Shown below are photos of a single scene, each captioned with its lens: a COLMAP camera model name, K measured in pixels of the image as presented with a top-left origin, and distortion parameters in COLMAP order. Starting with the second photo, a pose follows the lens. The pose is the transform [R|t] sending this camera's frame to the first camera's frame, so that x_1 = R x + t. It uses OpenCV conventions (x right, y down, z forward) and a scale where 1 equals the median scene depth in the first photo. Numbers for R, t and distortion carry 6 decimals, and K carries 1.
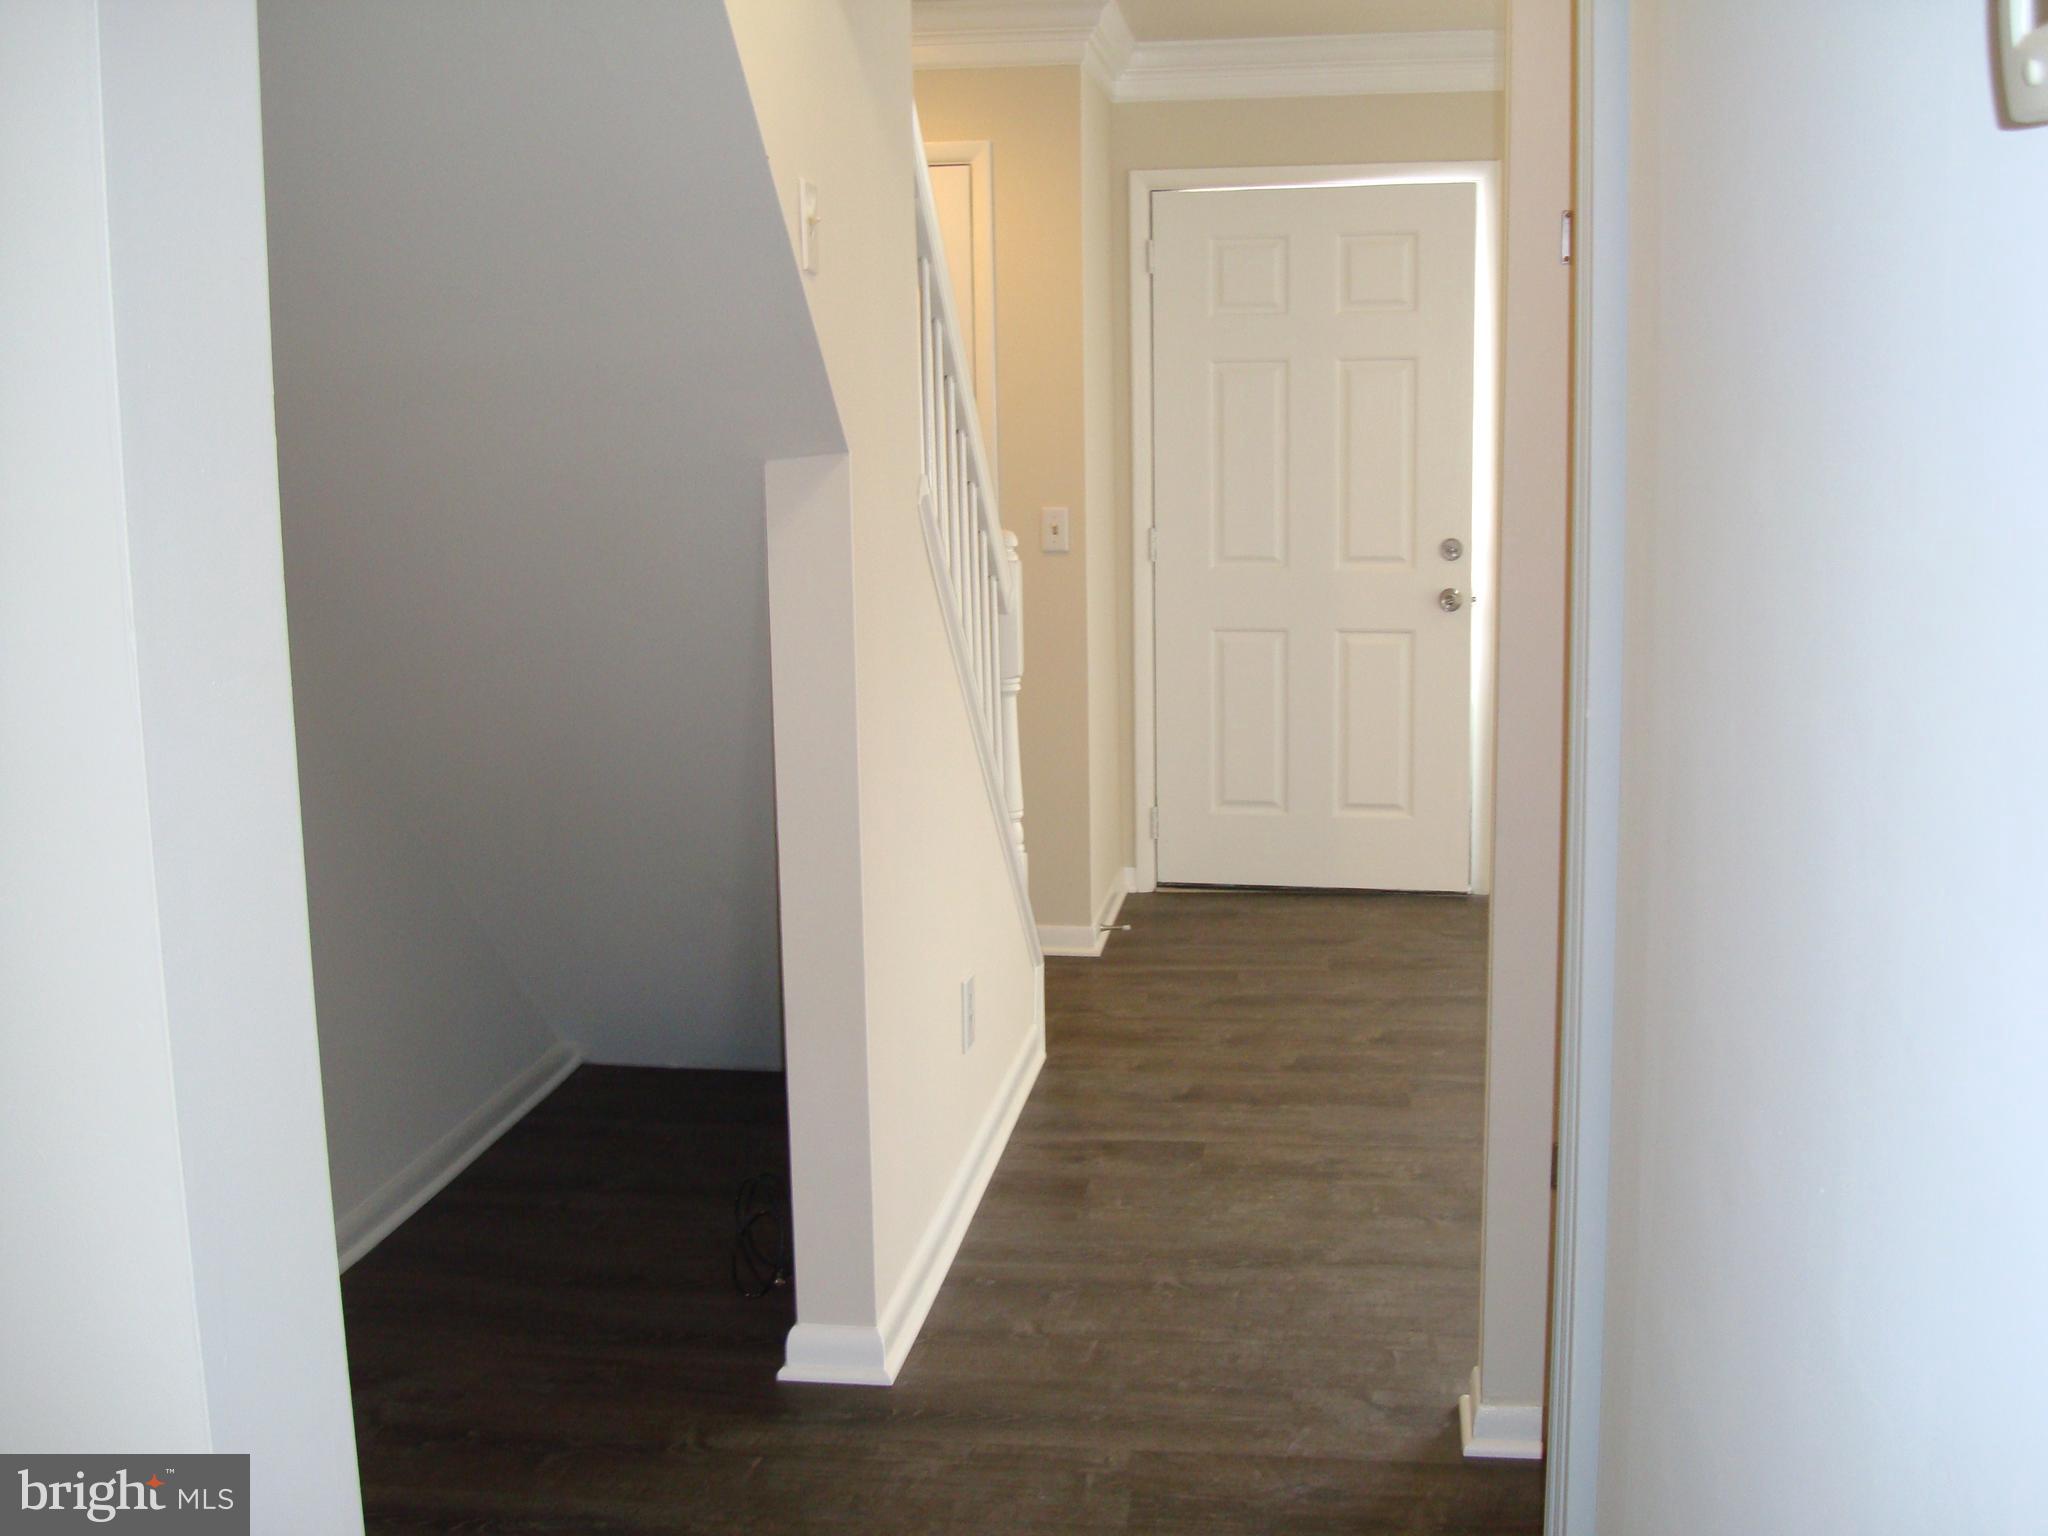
lens RADIAL K [[2170.2, 0, 1033.3], [0, 2170.2, 761.6], [0, 0, 1]] dist [-0.078000, -0.151248]
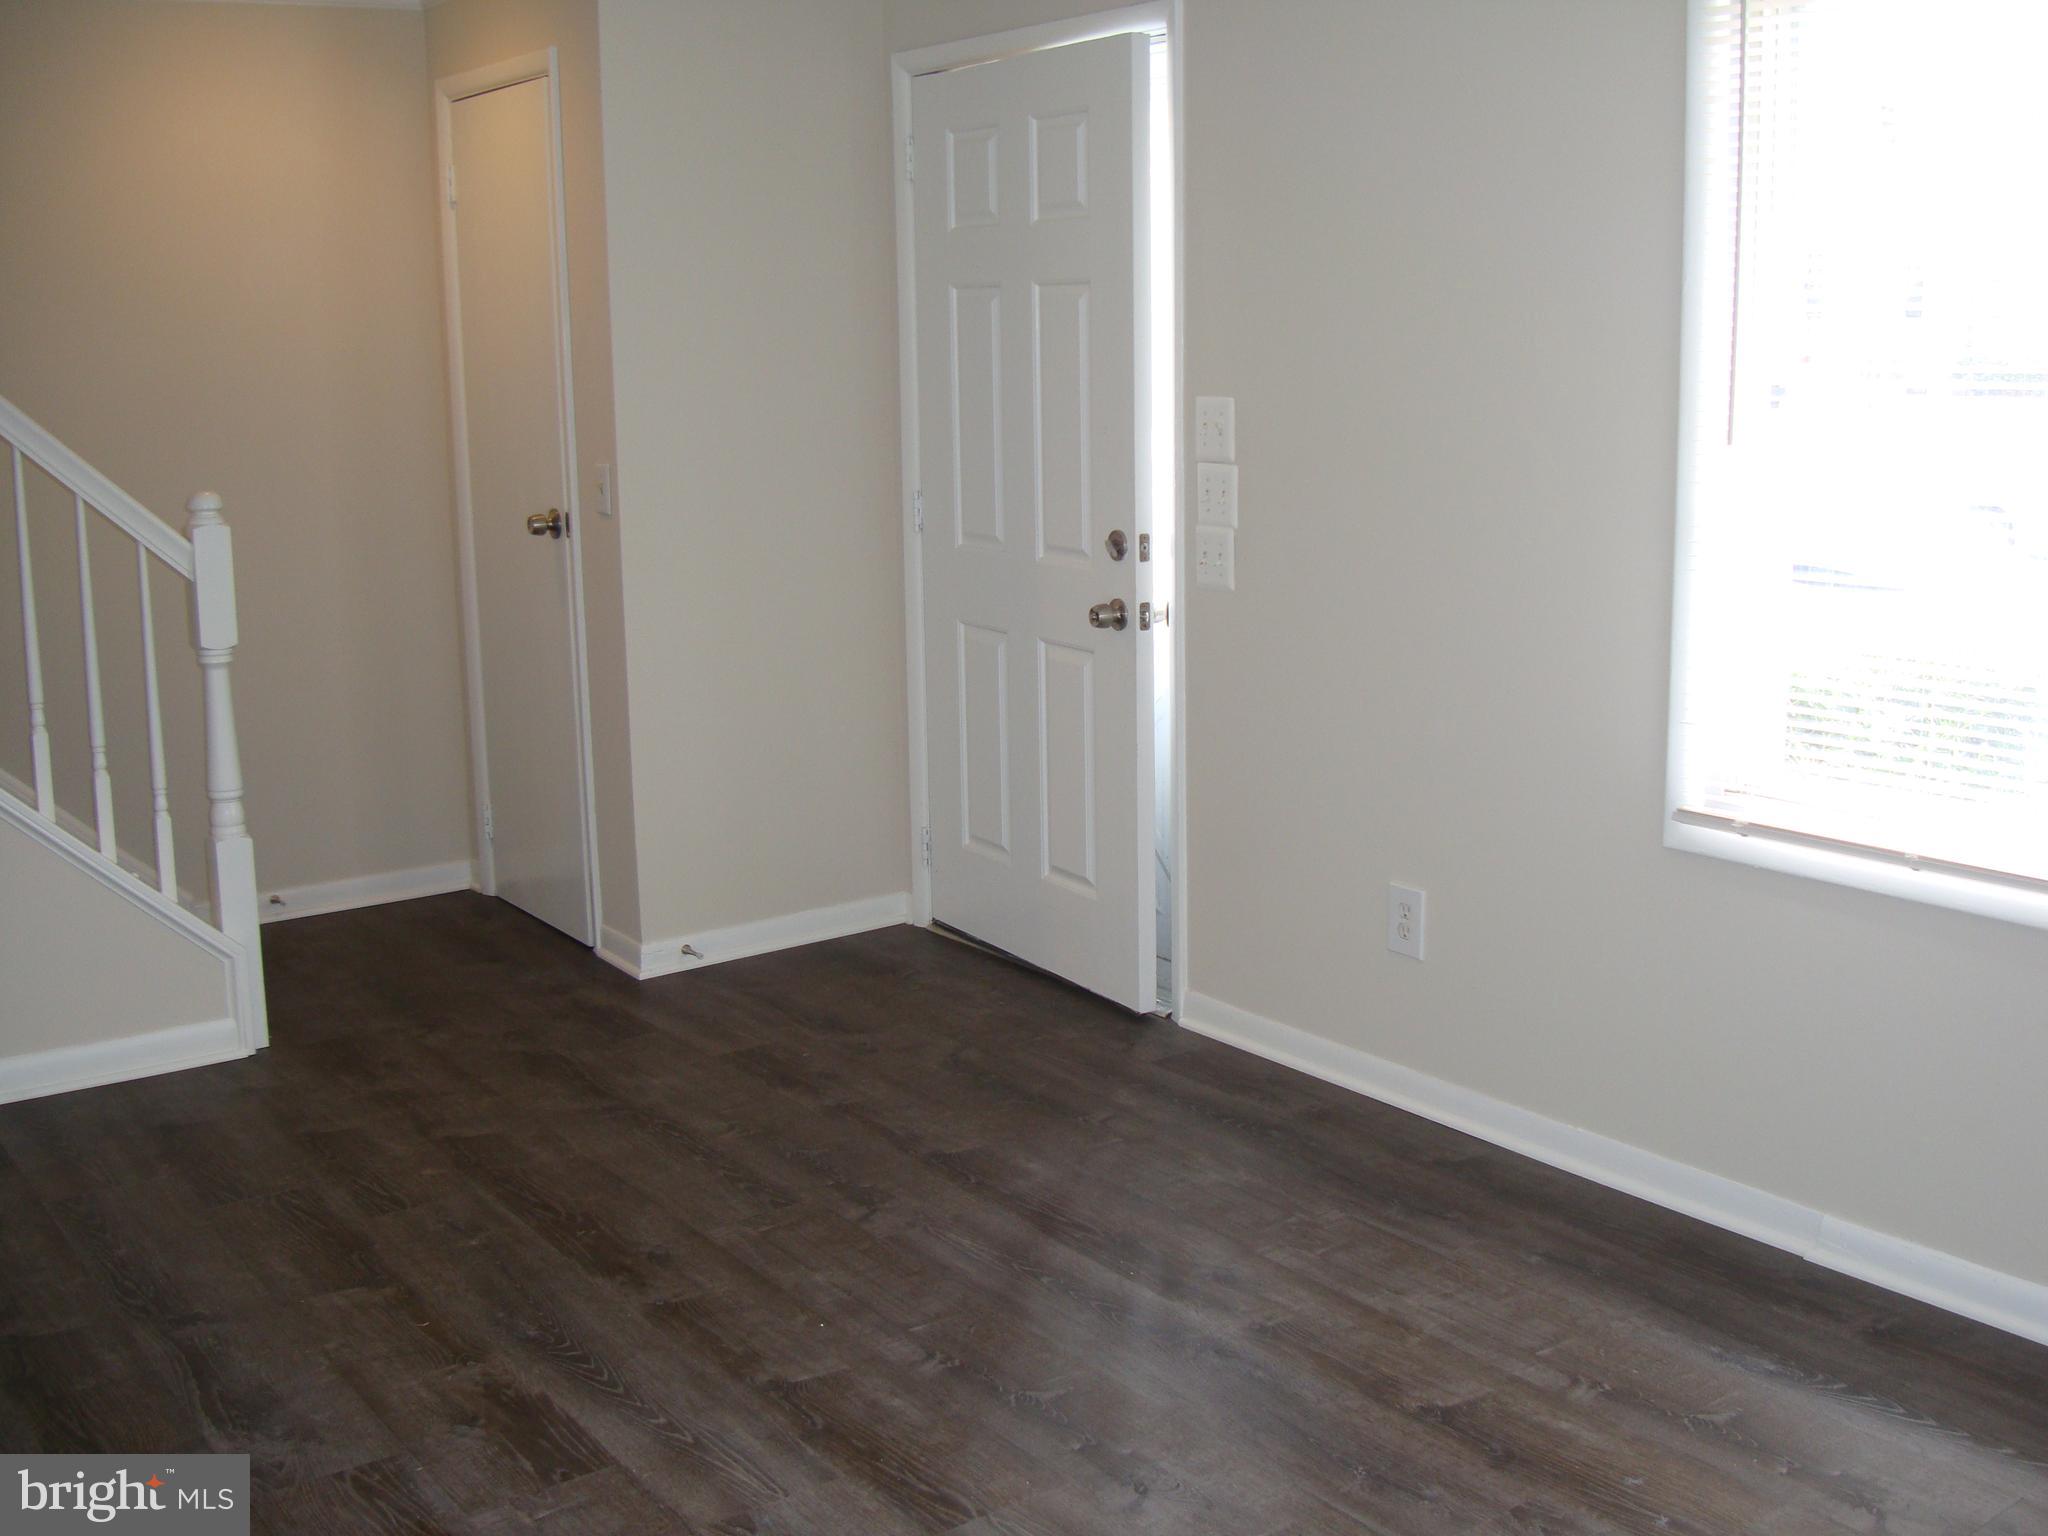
lens RADIAL K [[2170.2, 0, 1033.3], [0, 2170.2, 761.6], [0, 0, 1]] dist [-0.078000, -0.151248]
pose [[0.703935, 0.148529, -0.694561, 0.691255], [-0.114878, 0.988824, 0.095028, -0.092459], [0.700913, 0.012897, 0.713130, 0.462166]]
